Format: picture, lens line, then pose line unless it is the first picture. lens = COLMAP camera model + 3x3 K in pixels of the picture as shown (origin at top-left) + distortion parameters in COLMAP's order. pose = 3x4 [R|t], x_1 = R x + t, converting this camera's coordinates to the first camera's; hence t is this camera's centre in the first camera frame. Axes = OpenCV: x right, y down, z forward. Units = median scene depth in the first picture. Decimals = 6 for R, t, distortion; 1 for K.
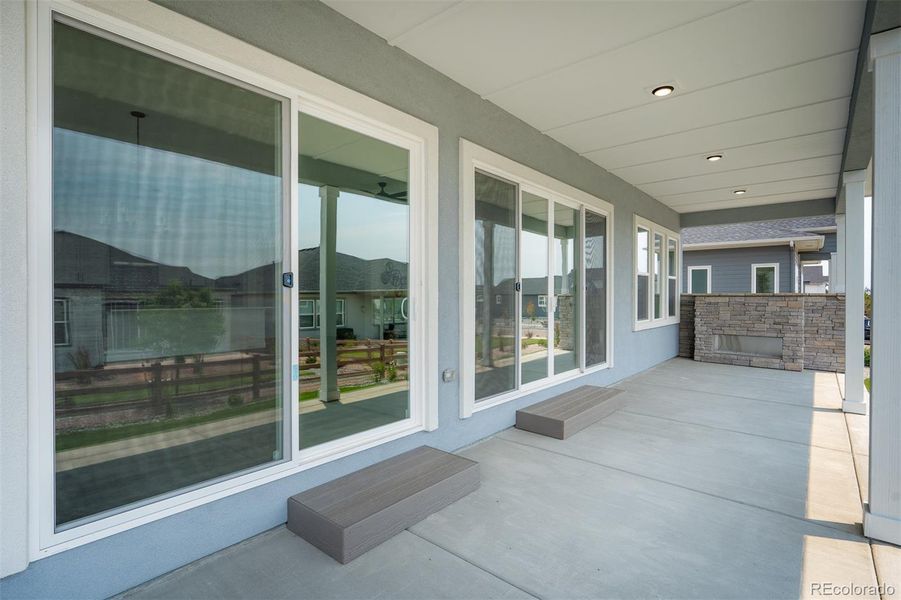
lens RADIAL K [[418.6, 0, 451.6], [0, 418.6, 295.3], [0, 0, 1]] dist [0.000419, 0.000057]
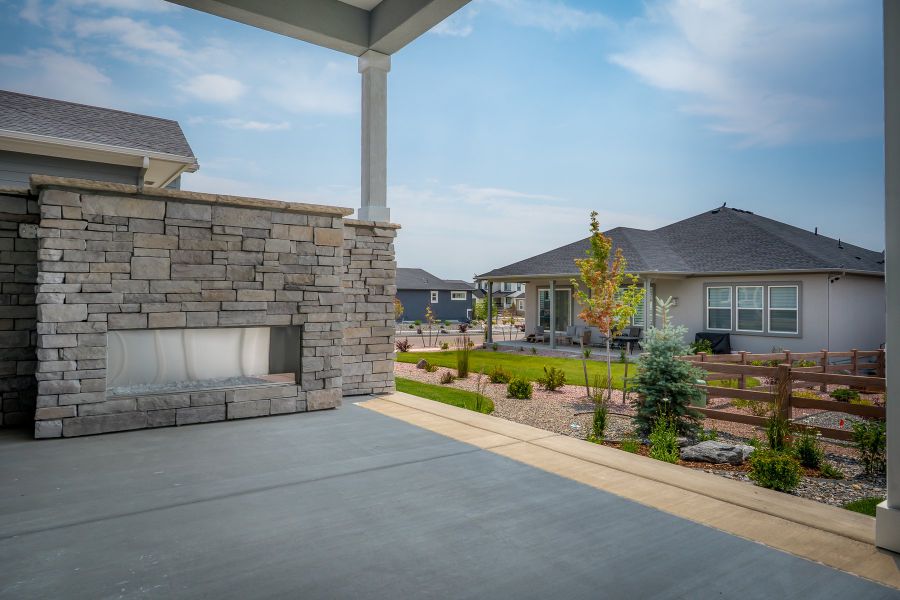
lens RADIAL K [[555.8, 0, 450.0], [0, 555.8, 300.0], [0, 0, 1]] dist [0.001016, 0.000284]
pose [[0.213304, 0.001320, 0.976985, 0.335563], [-0.006044, 0.999982, -0.000032, 0.076741], [-0.976967, -0.005898, 0.213308, 0.756694]]
